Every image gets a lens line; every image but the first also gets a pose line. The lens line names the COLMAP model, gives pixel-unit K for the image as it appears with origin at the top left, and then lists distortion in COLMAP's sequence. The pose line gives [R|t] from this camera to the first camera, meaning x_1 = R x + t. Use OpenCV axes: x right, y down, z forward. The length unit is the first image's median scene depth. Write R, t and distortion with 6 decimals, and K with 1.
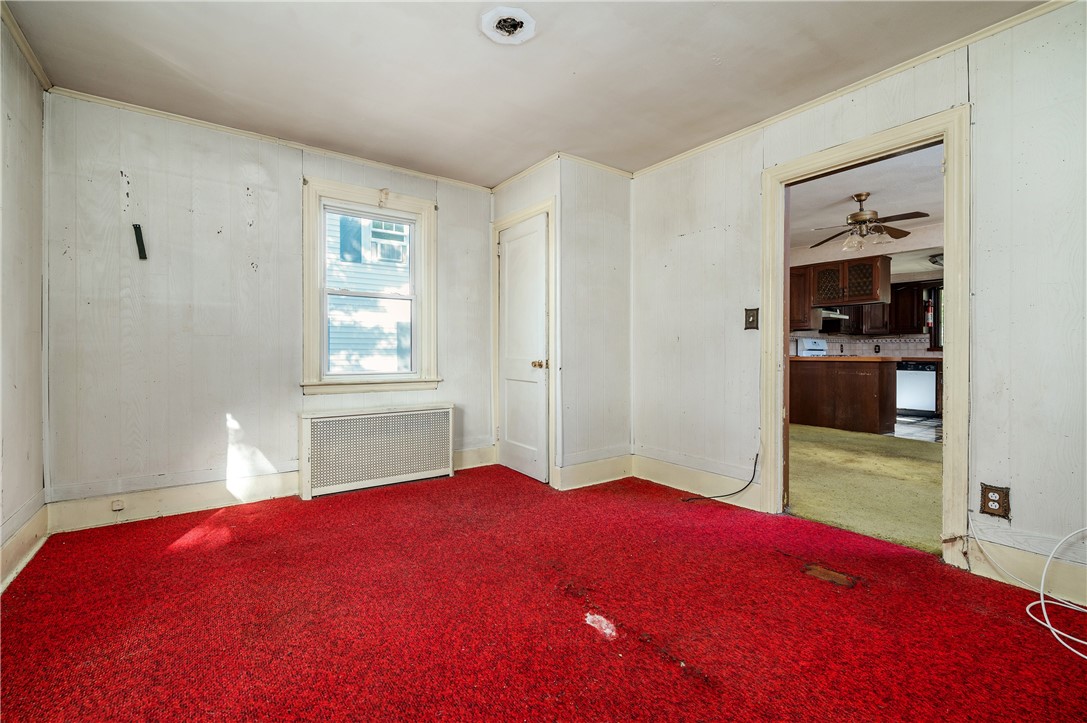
lens RADIAL K [[469.9, 0, 541.9], [0, 469.9, 358.6], [0, 0, 1]] dist [-0.003510, -0.000519]
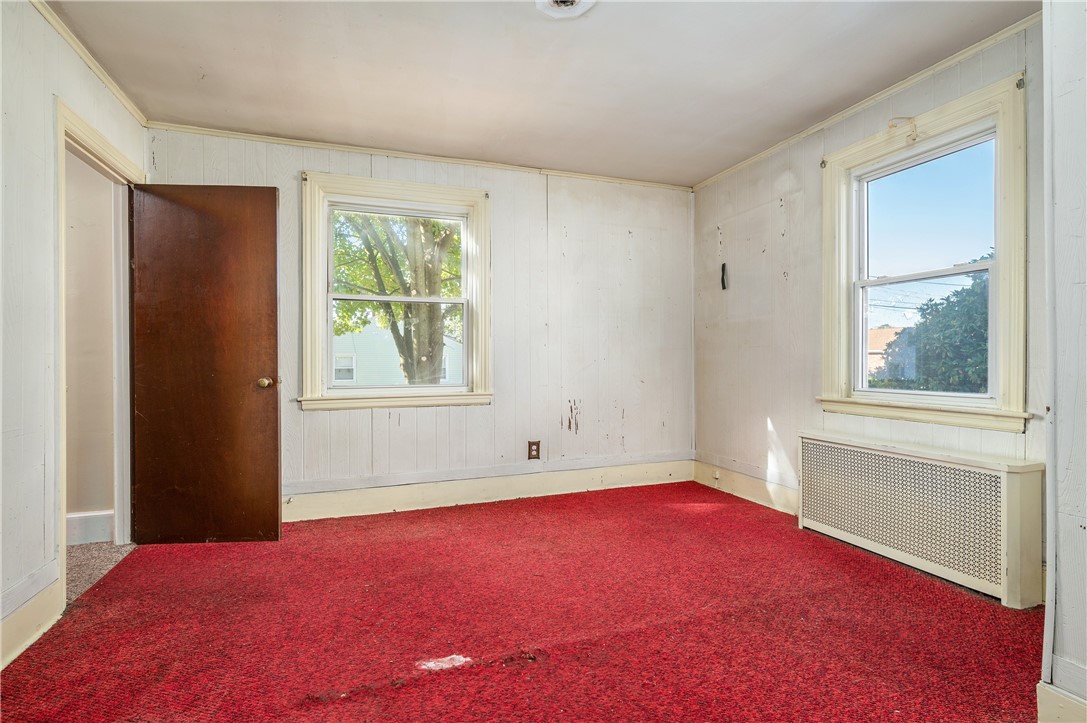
lens RADIAL K [[506.0, 0, 538.7], [0, 506.0, 360.1], [0, 0, 1]] dist [0.001388, -0.000290]
pose [[-0.262826, 0.003118, -0.964838, 0.592317], [-0.004964, 0.999977, 0.004584, -0.019565], [0.964831, 0.005994, -0.262804, 0.821171]]
